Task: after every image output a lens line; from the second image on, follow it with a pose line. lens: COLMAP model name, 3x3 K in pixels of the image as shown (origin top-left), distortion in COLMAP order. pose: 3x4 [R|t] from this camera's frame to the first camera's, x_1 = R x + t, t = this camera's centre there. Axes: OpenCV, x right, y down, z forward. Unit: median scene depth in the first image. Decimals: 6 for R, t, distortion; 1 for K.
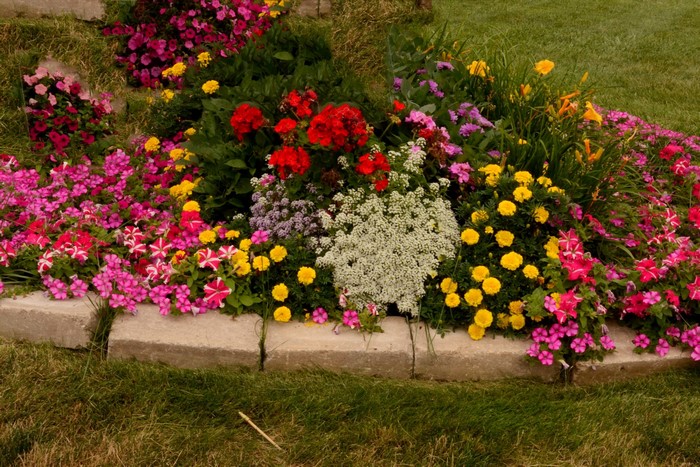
lens RADIAL K [[1333.2, 0, 349.9], [0, 1333.2, 233.9], [0, 0, 1]] dist [-0.015243, 0.000000]
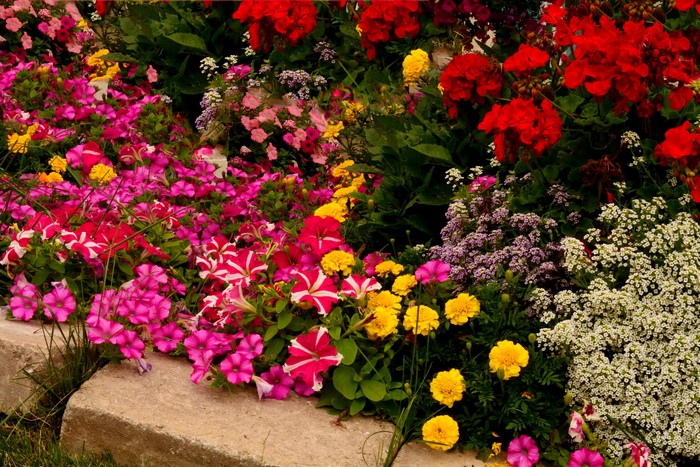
lens RADIAL K [[1333.2, 0, 350.9], [0, 1333.2, 232.7], [0, 0, 1]] dist [-0.015243, 0.000000]
pose [[0.948908, 0.146542, -0.279463, 0.037614], [-0.195497, 0.968200, -0.156110, 0.070948], [0.247699, 0.202768, 0.947381, 0.539876]]
